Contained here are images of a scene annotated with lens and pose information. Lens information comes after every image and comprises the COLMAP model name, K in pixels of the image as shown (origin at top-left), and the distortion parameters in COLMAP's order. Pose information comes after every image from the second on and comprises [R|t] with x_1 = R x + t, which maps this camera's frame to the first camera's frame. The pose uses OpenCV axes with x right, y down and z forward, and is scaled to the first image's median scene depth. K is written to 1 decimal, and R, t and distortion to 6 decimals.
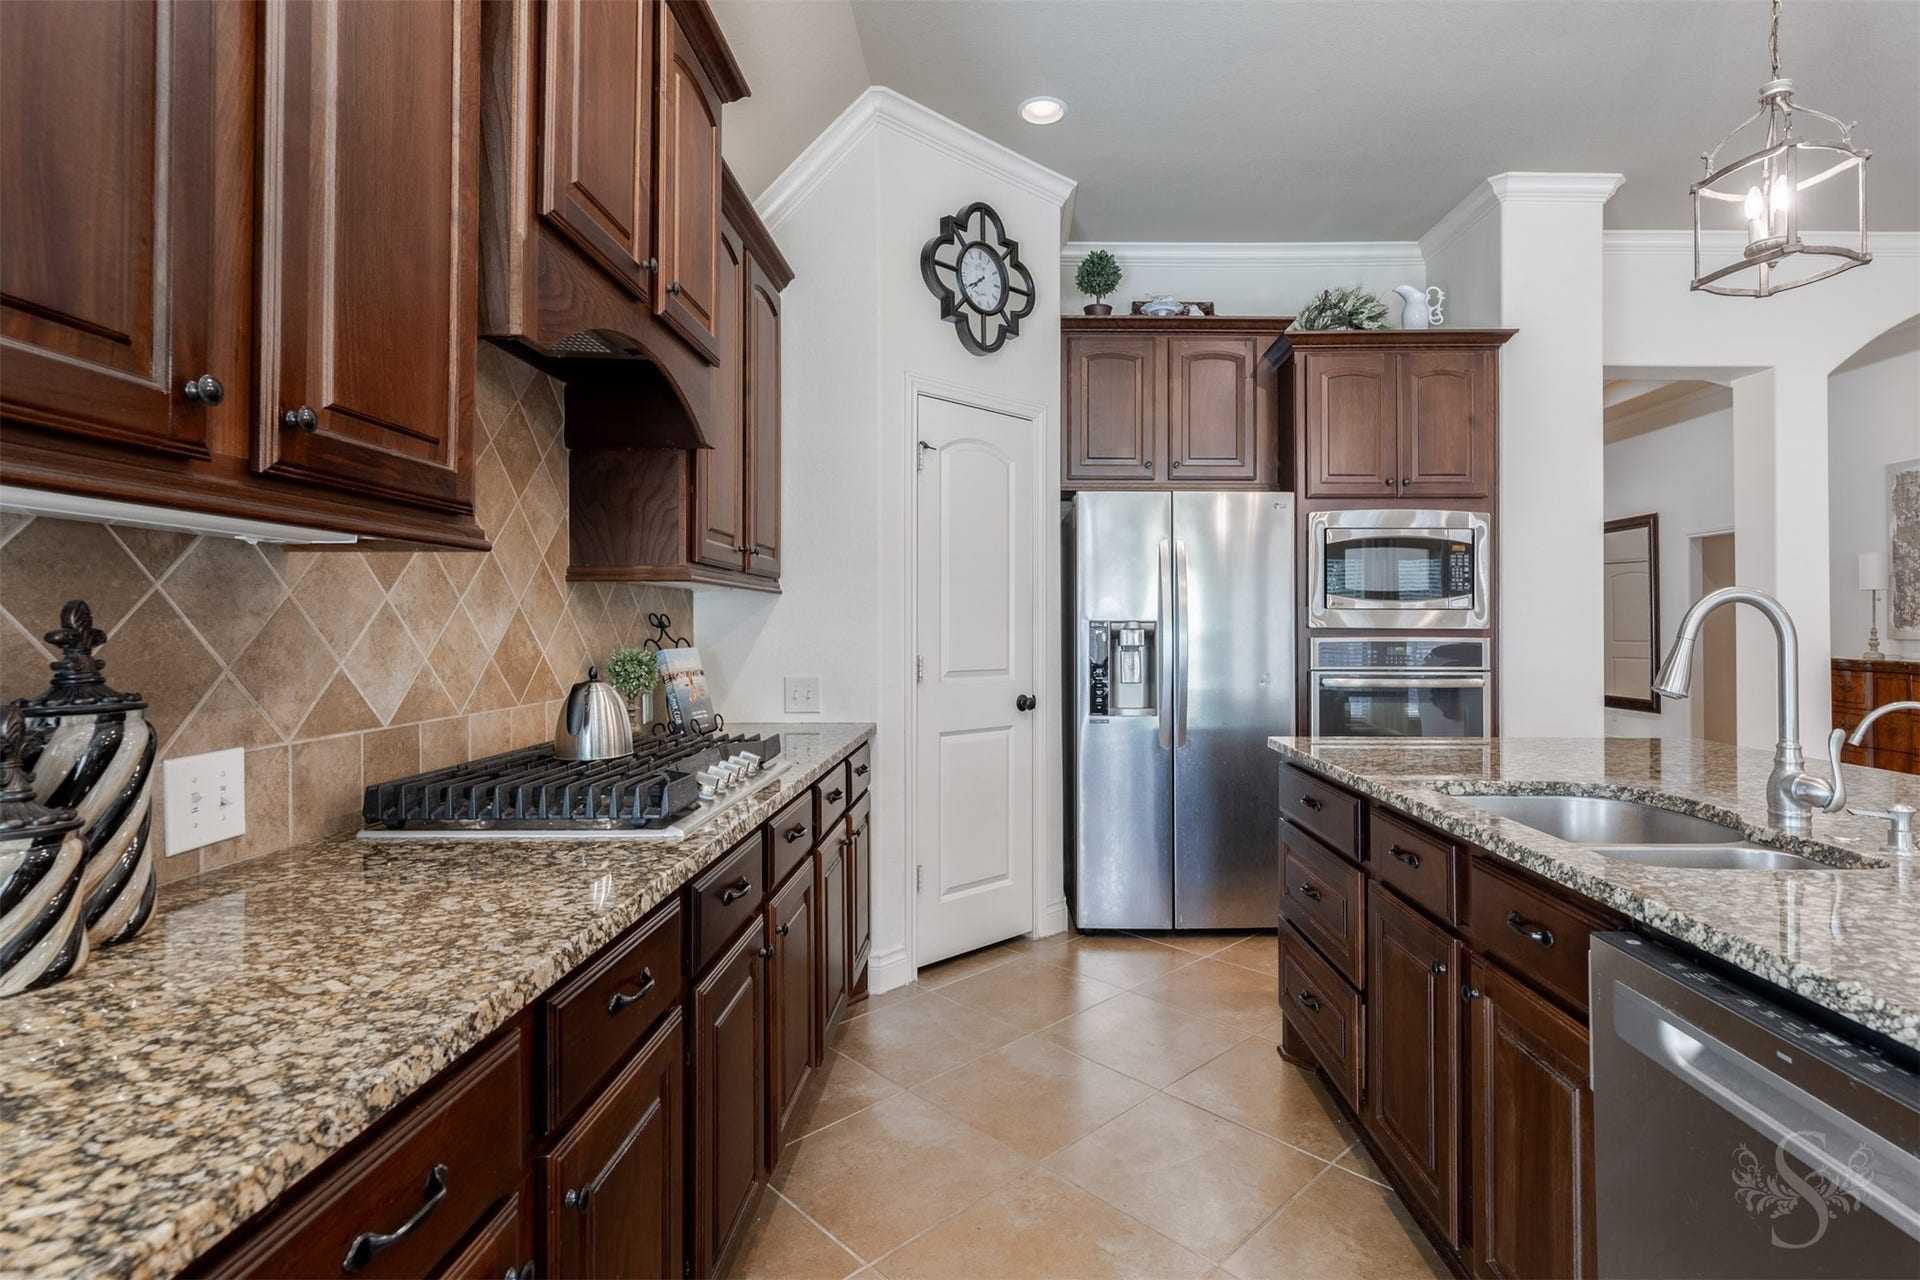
lens RADIAL K [[1049.5, 0, 954.0], [0, 1049.5, 623.6], [0, 0, 1]] dist [0.002384, 0.000461]
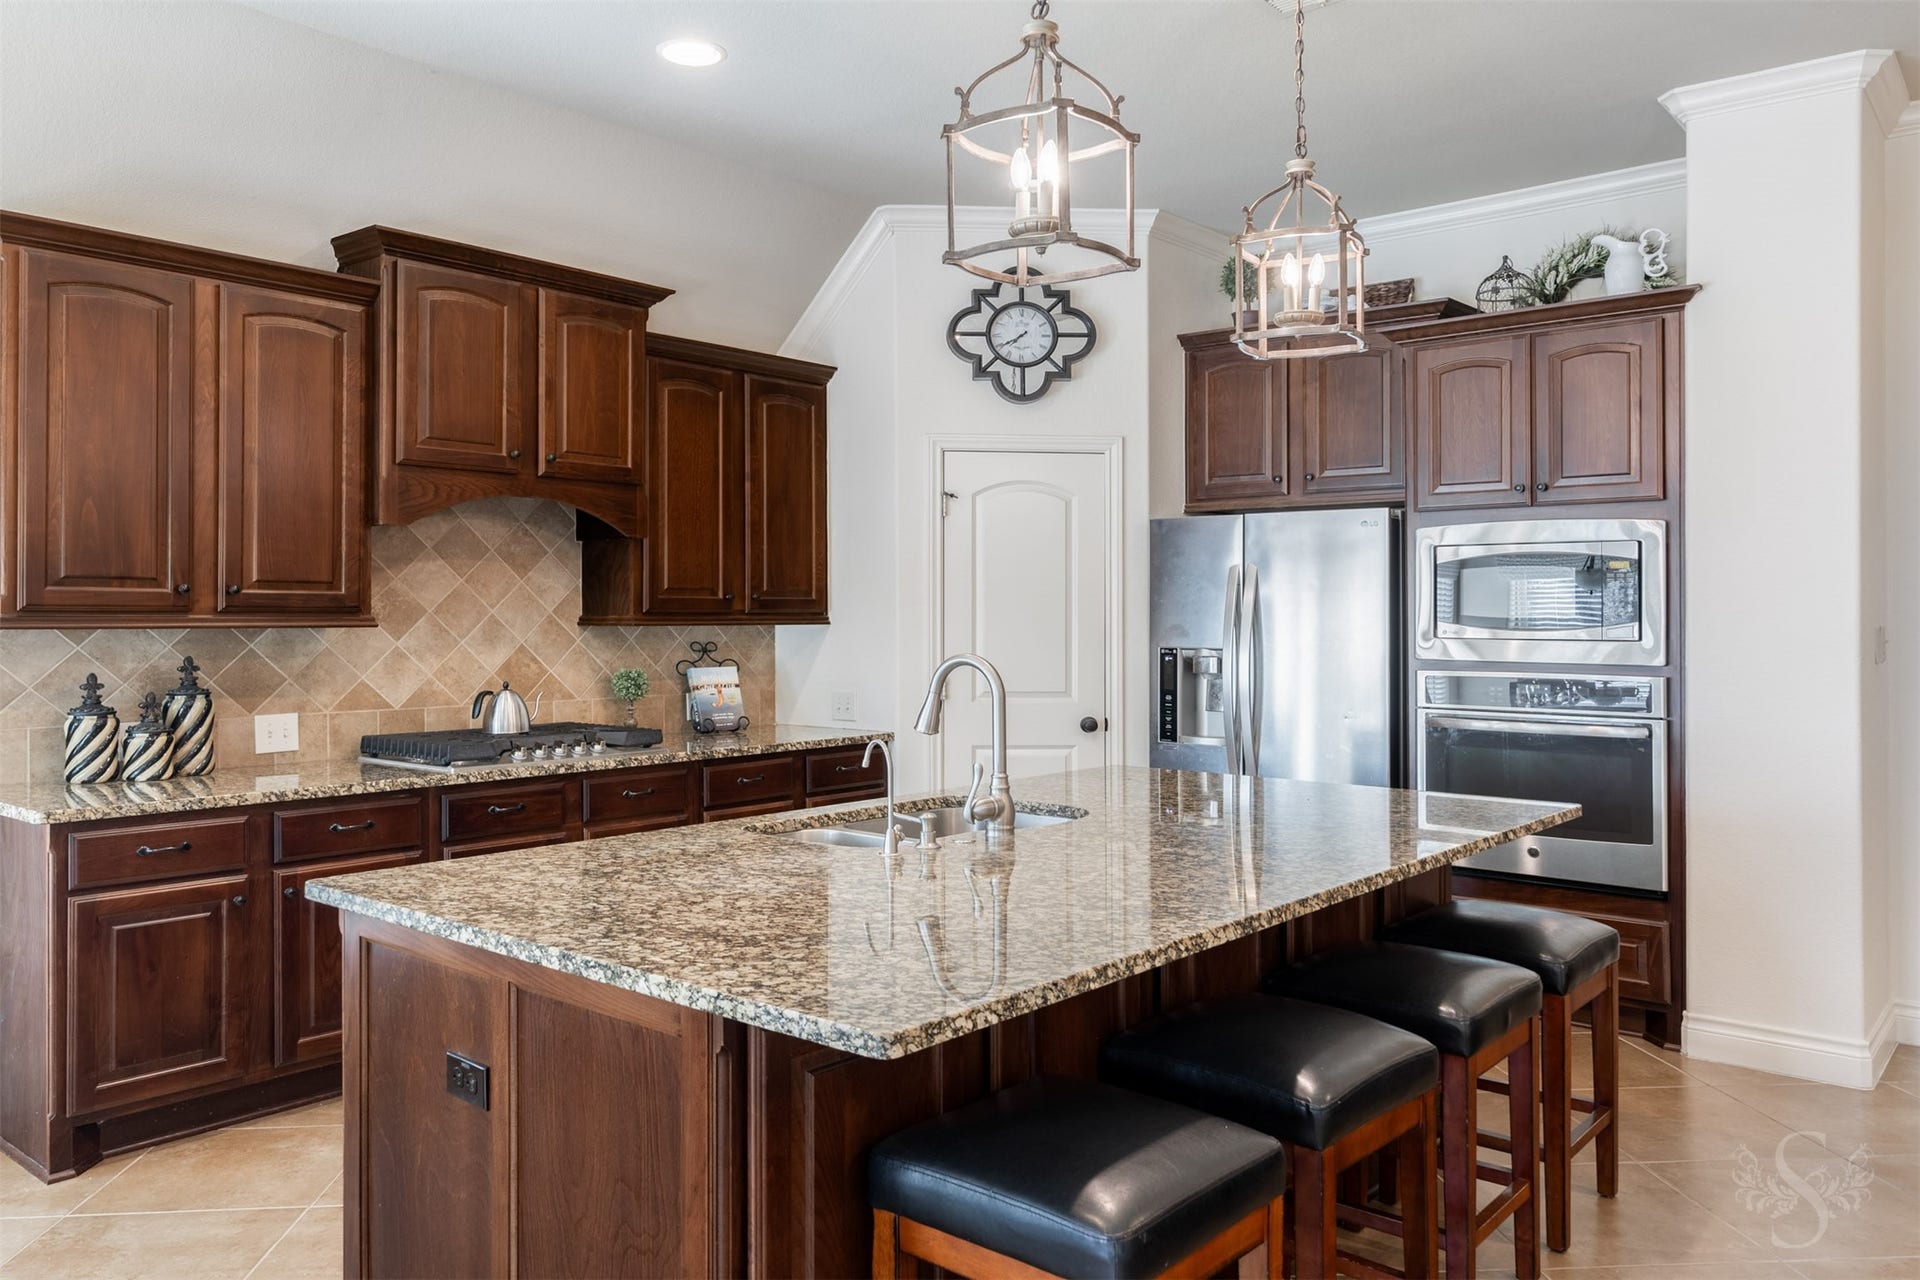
lens RADIAL K [[1408.7, 0, 960.3], [0, 1408.7, 623.0], [0, 0, 1]] dist [-0.016391, -0.003612]
pose [[0.781289, 0.011102, -0.624070, 1.123291], [-0.003298, 0.999901, 0.013659, -0.059841], [0.624160, -0.008613, 0.781249, -0.236642]]
